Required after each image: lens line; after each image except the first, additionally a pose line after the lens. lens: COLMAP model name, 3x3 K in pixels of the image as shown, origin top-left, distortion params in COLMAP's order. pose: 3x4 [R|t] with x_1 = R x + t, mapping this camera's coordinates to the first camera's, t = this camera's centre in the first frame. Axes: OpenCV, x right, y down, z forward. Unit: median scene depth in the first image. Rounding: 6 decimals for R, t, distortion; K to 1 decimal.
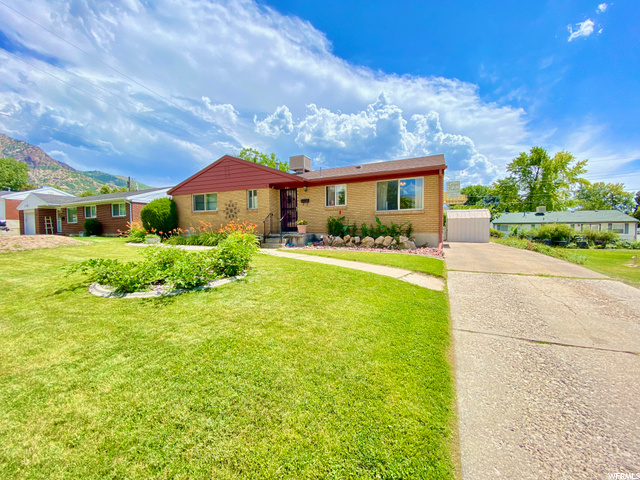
lens RADIAL K [[273.4, 0, 316.7], [0, 273.4, 244.6], [0, 0, 1]] dist [0.014941, -0.002050]
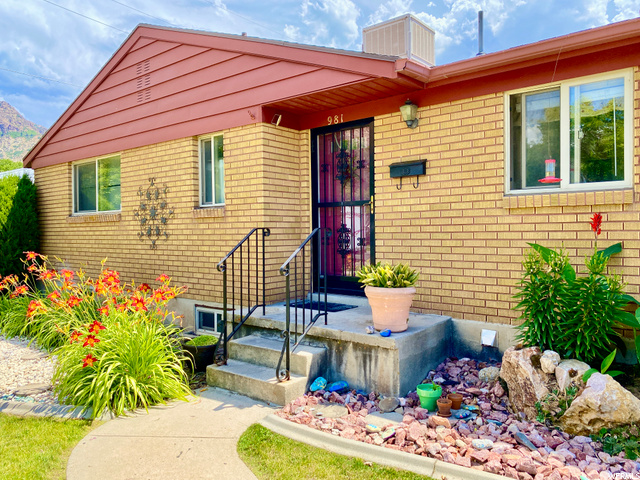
lens RADIAL K [[497.3, 0, 317.3], [0, 497.3, 237.3], [0, 0, 1]] dist [0.019958, -0.002680]
pose [[0.965224, -0.000331, -0.261425, -0.007300], [-0.007585, 0.999543, -0.029268, -0.088697], [0.261316, 0.030233, 0.964780, 0.570272]]
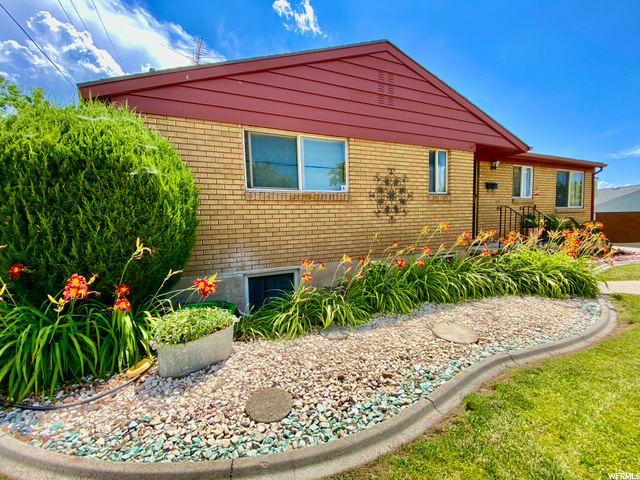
lens RADIAL K [[273.4, 0, 319.7], [0, 273.4, 246.8], [0, 0, 1]] dist [0.014941, -0.002050]
pose [[0.657178, -0.079303, 0.749552, -0.712871], [0.061148, 0.996781, 0.051847, -0.082259], [-0.751251, 0.011761, 0.659912, 0.872478]]
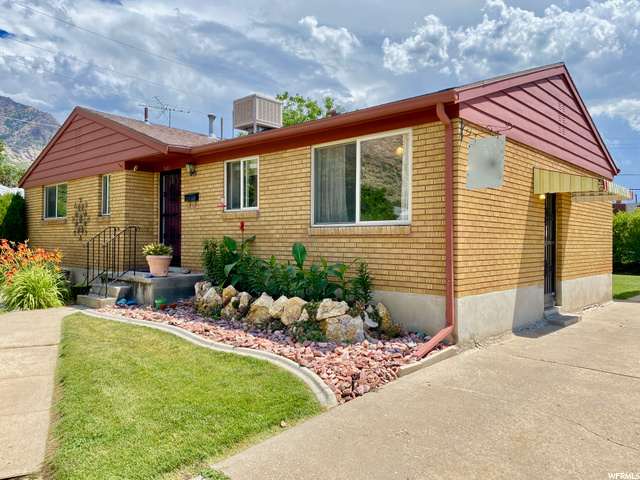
lens RADIAL K [[497.3, 0, 324.1], [0, 497.3, 237.4], [0, 0, 1]] dist [0.019958, -0.002680]
pose [[0.950492, 0.011590, -0.310532, 0.394895], [-0.027599, 0.998504, -0.047209, -0.064142], [0.309520, 0.053442, 0.949390, 0.313196]]
